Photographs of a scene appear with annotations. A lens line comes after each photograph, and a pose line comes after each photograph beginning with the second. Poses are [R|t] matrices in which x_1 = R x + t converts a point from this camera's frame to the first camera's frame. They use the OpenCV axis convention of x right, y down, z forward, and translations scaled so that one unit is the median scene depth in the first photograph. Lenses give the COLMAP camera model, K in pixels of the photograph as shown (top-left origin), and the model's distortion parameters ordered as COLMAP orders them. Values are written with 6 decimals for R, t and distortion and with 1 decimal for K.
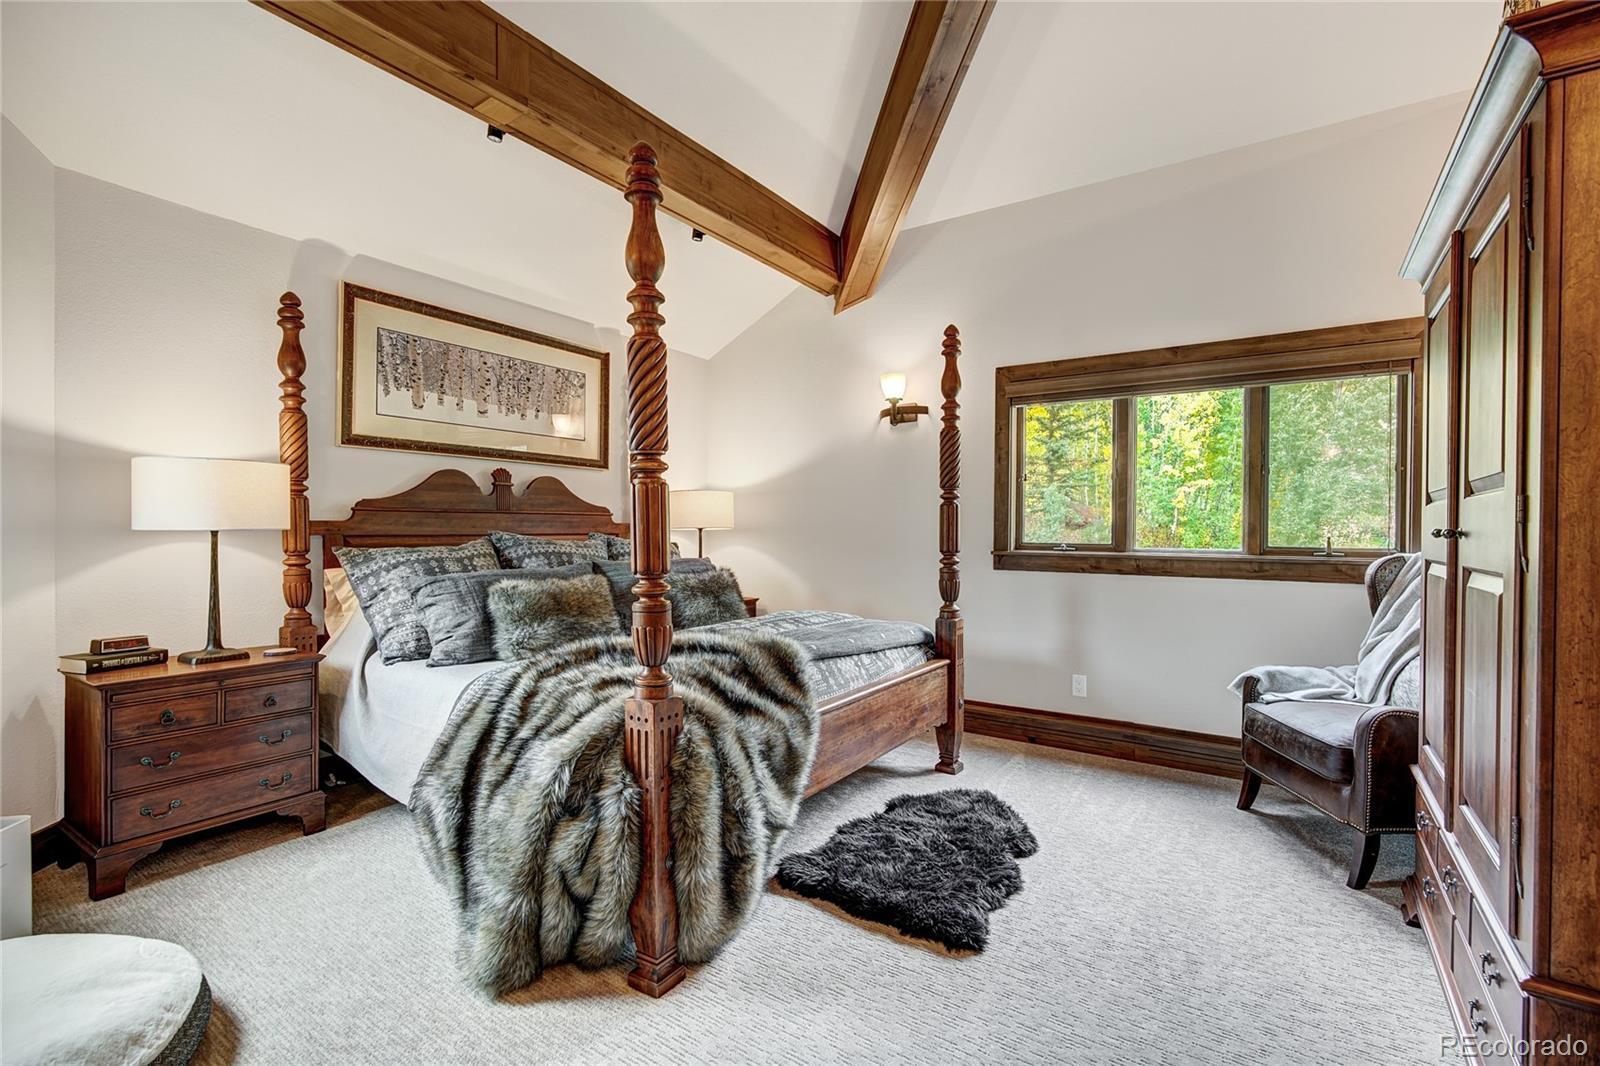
lens RADIAL K [[717.6, 0, 806.8], [0, 717.6, 543.6], [0, 0, 1]] dist [-0.013860, 0.007335]
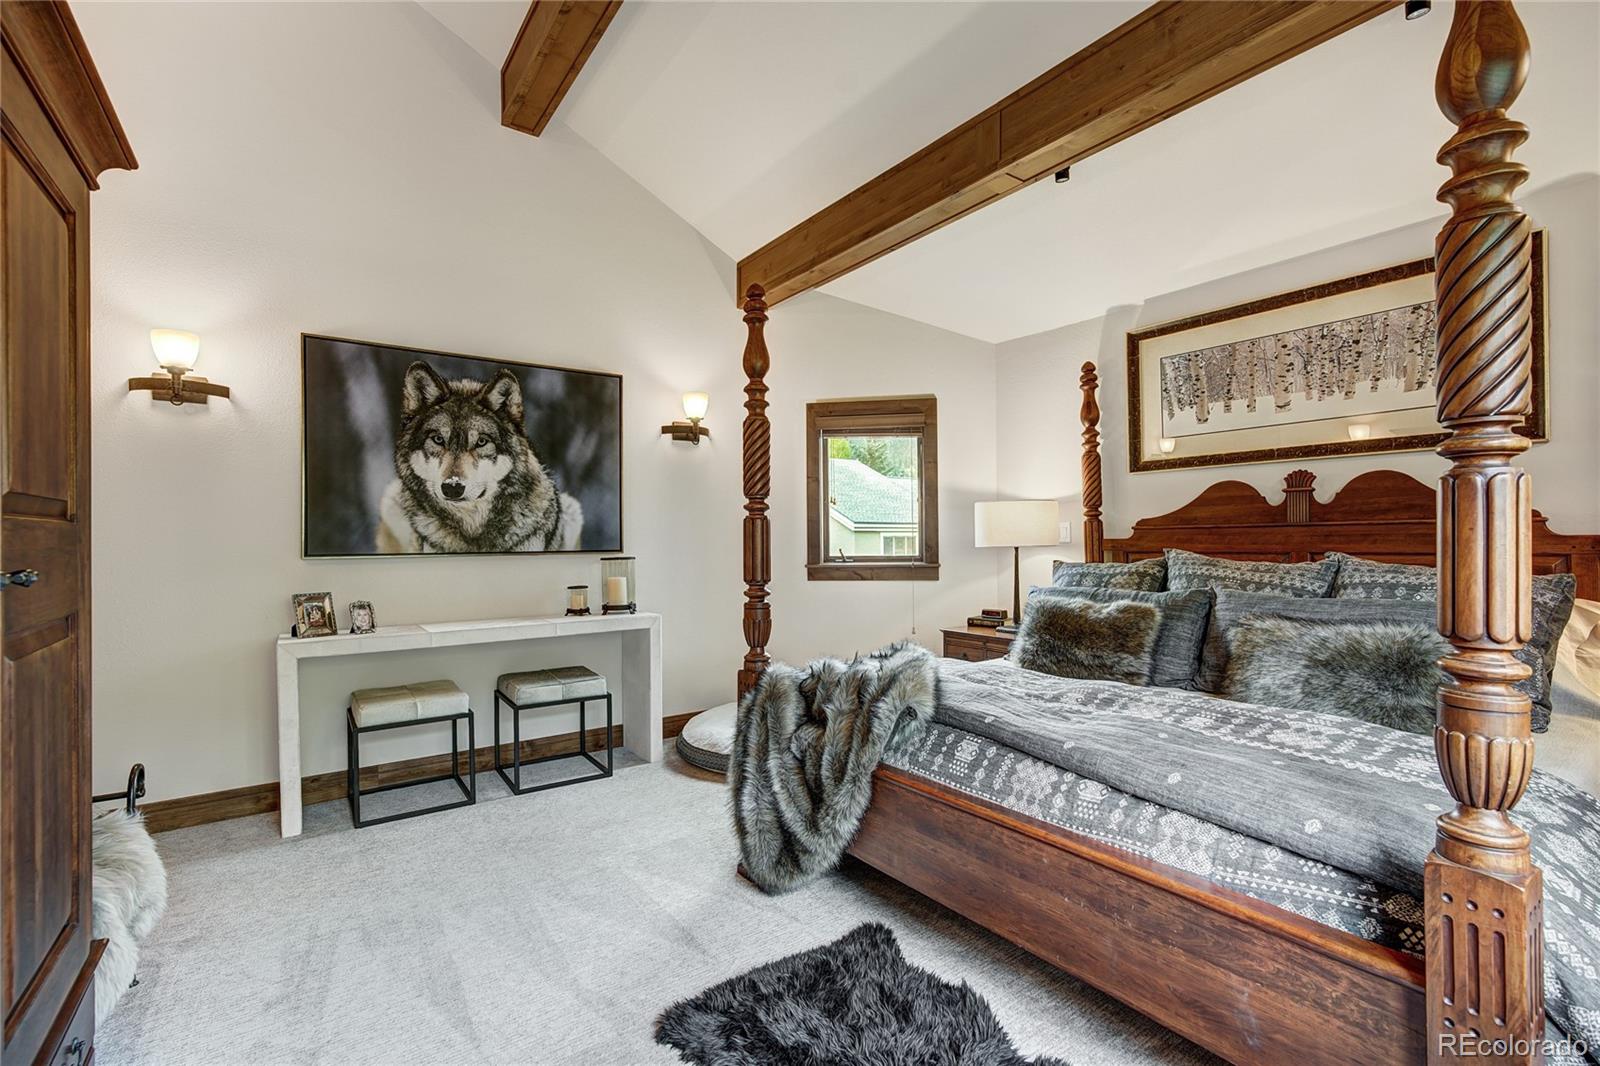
lens RADIAL K [[717.6, 0, 807.7], [0, 717.6, 527.9], [0, 0, 1]] dist [-0.013860, 0.007335]
pose [[-0.351079, -0.021725, -0.936094, 0.584006], [-0.017319, 0.999710, -0.016706, -0.020053], [0.936186, 0.010347, -0.351353, 0.874069]]
